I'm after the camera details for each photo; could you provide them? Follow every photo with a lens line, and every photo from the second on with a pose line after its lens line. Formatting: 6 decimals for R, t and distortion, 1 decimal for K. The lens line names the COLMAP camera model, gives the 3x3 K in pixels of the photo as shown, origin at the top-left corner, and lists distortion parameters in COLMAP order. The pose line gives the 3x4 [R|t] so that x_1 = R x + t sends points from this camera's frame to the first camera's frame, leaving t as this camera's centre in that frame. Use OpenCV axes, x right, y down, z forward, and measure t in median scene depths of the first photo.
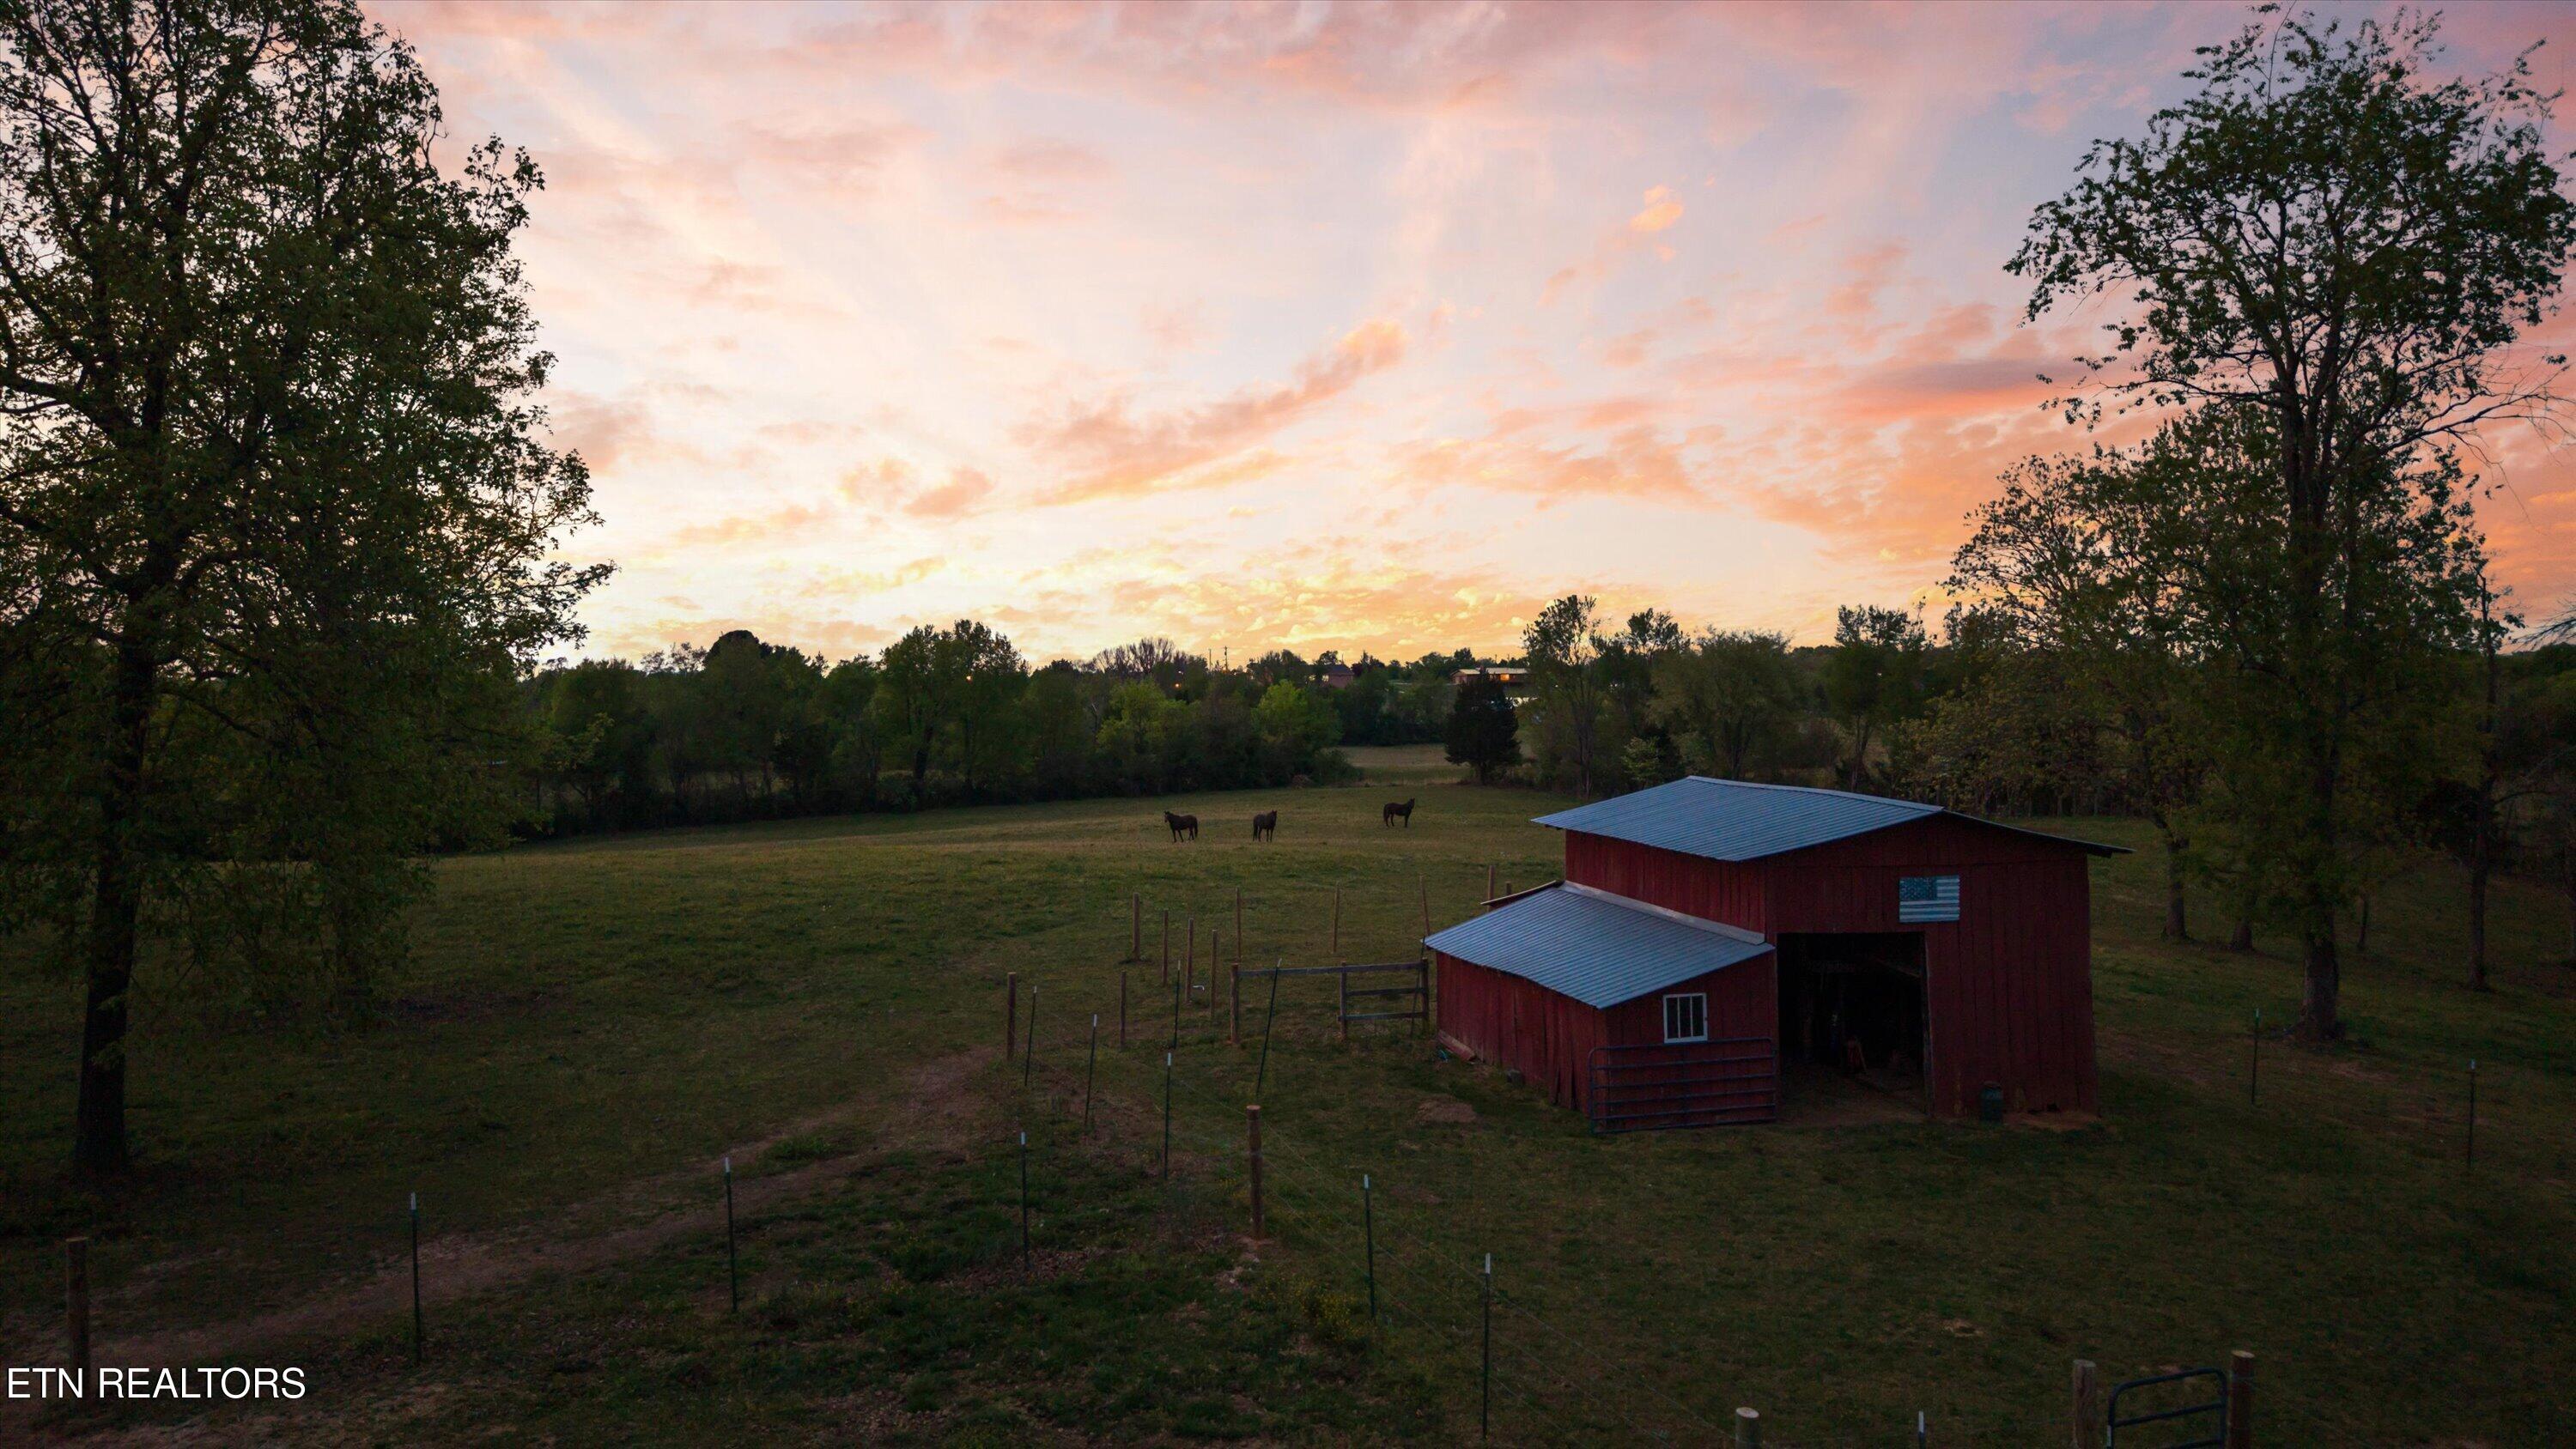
lens RADIAL K [[1768.3, 0, 1288.0], [0, 1768.3, 724.5], [0, 0, 1]] dist [-0.000764, -0.001554]
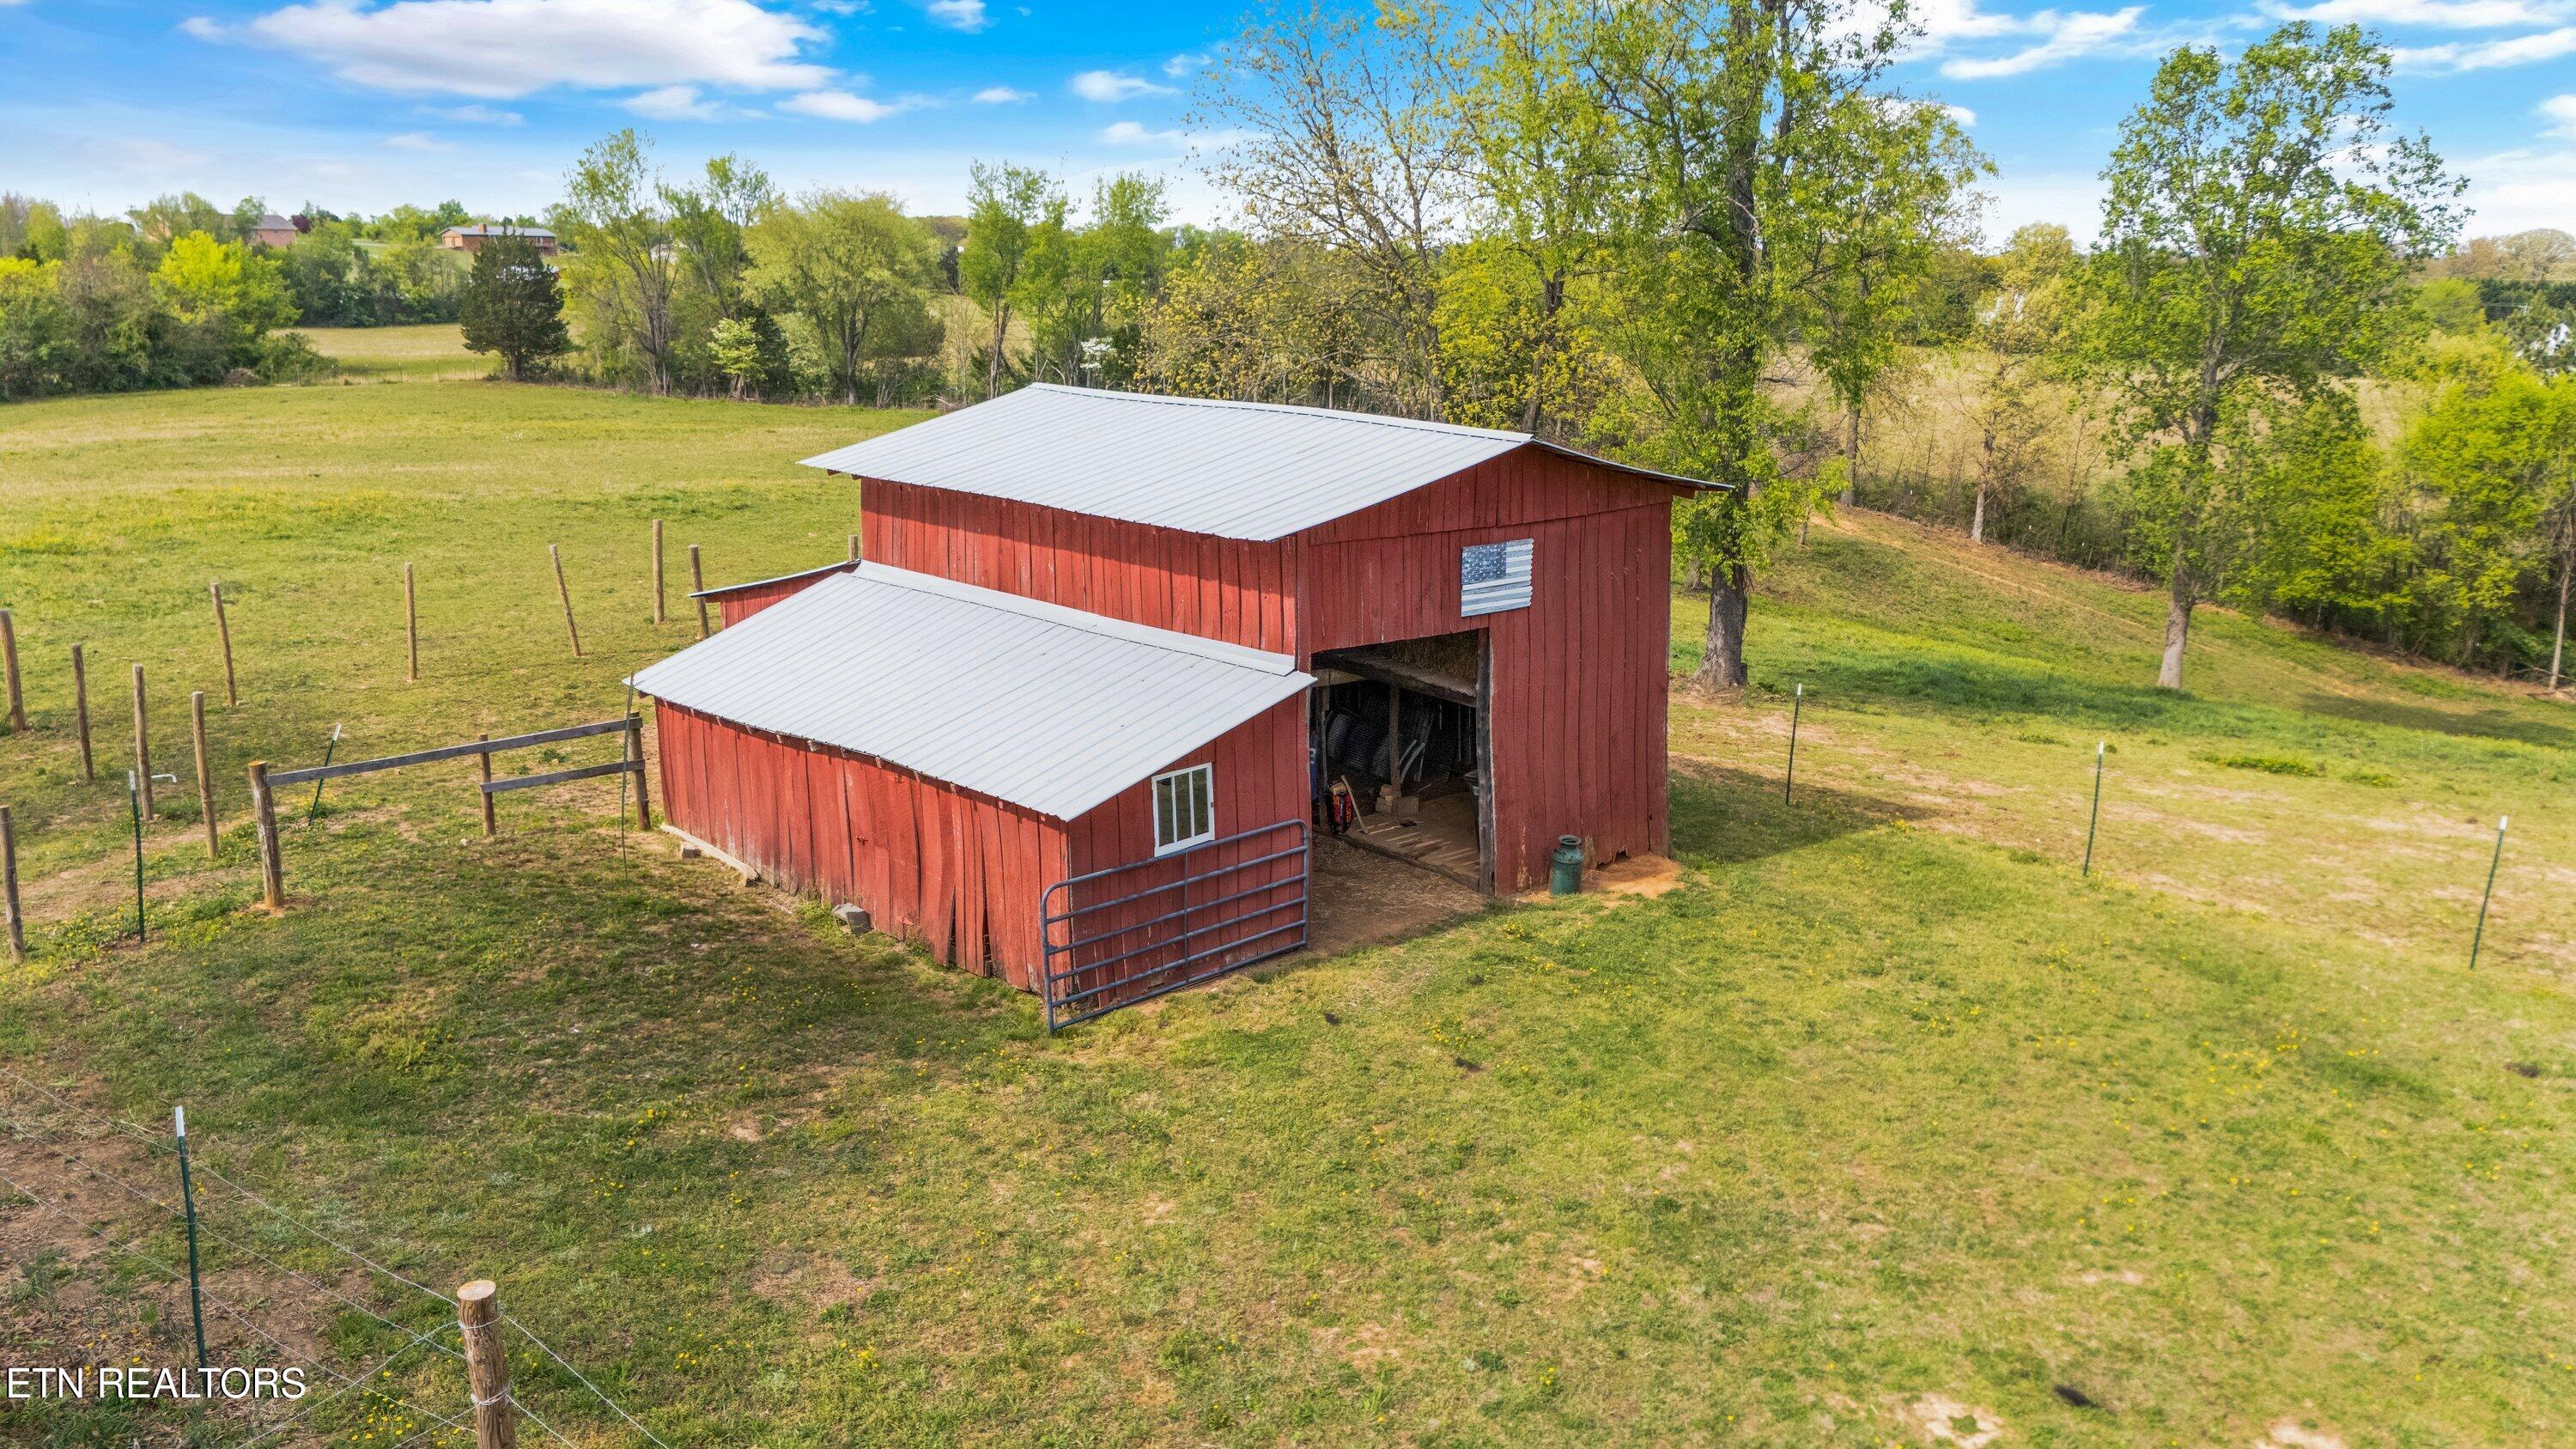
lens RADIAL K [[1768.9, 0, 1288.0], [0, 1768.9, 724.5], [0, 0, 1]] dist [-0.000764, -0.001554]
pose [[0.853219, -0.111045, 0.509594, -0.013964], [-0.009577, 0.973571, 0.228184, 0.001111], [-0.521465, -0.199571, 0.829606, 0.162943]]
